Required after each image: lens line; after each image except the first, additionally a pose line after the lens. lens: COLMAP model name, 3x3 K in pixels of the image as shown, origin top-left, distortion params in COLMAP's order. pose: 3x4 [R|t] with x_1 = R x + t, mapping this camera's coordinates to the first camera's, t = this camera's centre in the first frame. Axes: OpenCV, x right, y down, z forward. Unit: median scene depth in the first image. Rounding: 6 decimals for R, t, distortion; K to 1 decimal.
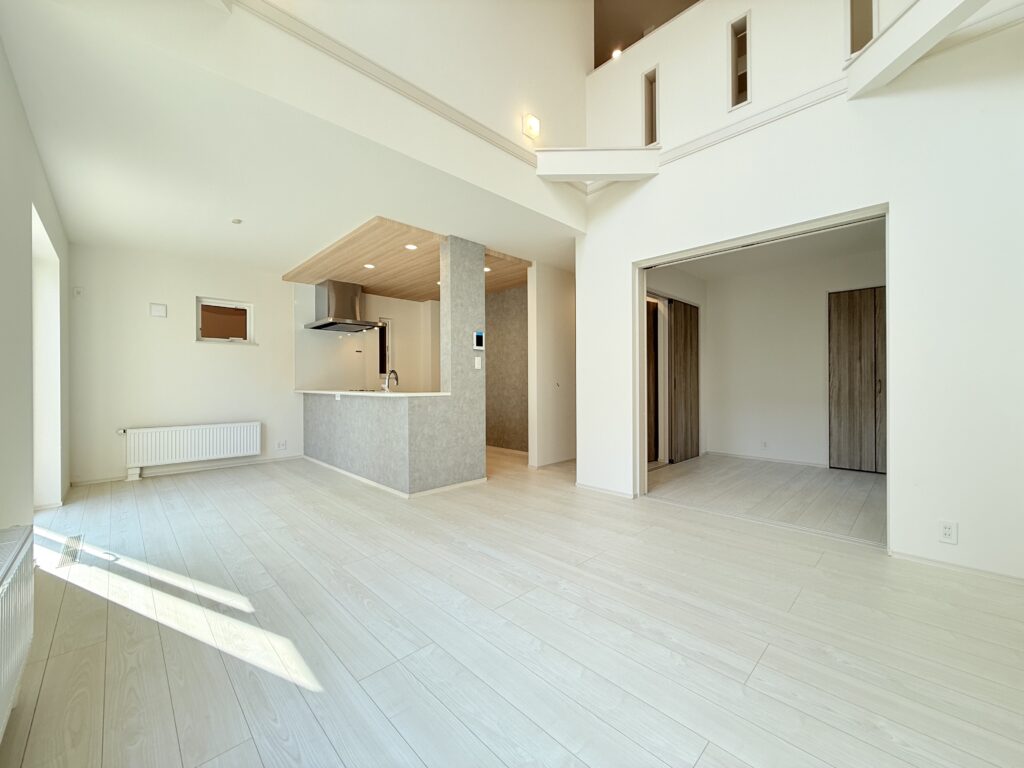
lens RADIAL K [[406.0, 0, 509.4], [0, 406.0, 383.4], [0, 0, 1]] dist [-0.000530, -0.000127]
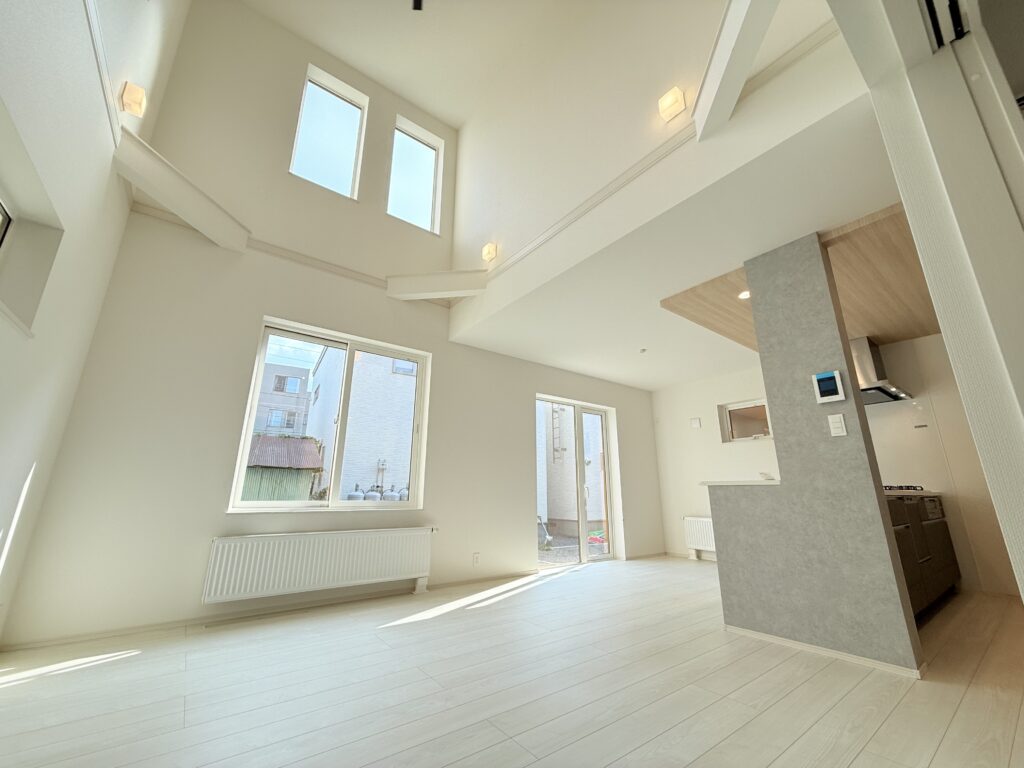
lens RADIAL K [[406.0, 0, 509.4], [0, 406.0, 383.4], [0, 0, 1]] dist [-0.000530, -0.000127]
pose [[-0.119766, -0.259374, -0.958322, 0.530067], [-0.005258, 0.965422, -0.260639, 0.042326], [0.992788, -0.026177, -0.116989, 0.619152]]
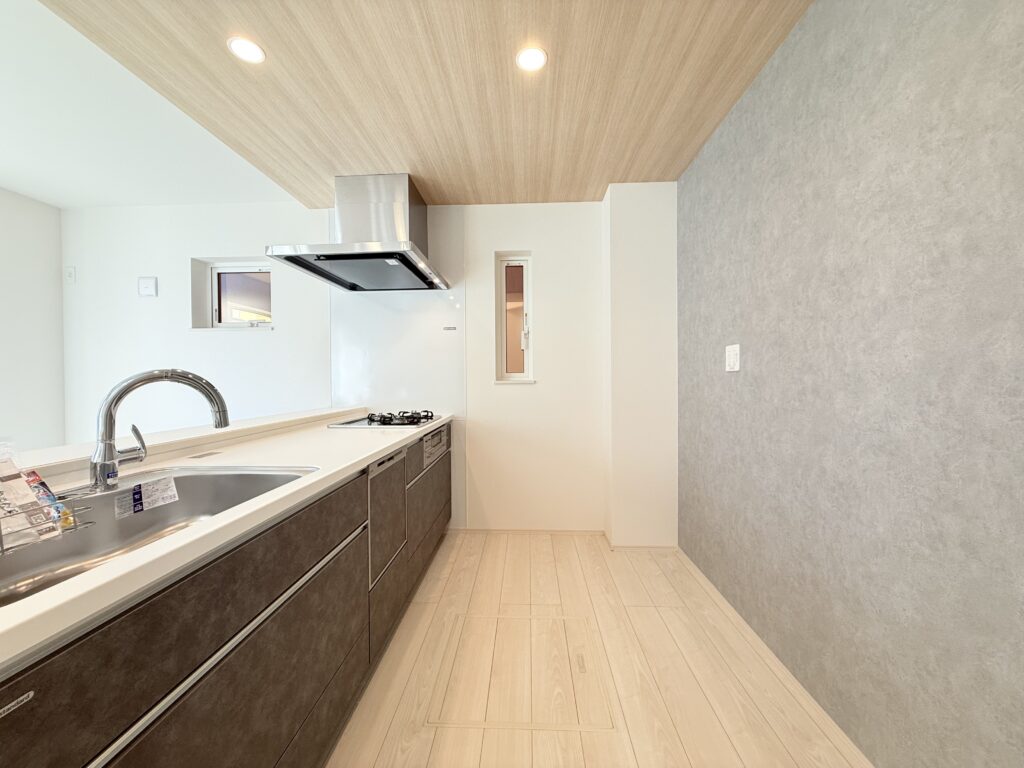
lens RADIAL K [[406.0, 0, 509.4], [0, 406.0, 383.4], [0, 0, 1]] dist [-0.000530, -0.000127]
pose [[0.682700, 0.007279, -0.730663, 0.044533], [0.000843, 0.999942, 0.010749, -0.028399], [0.730699, -0.007954, 0.682654, 1.072507]]
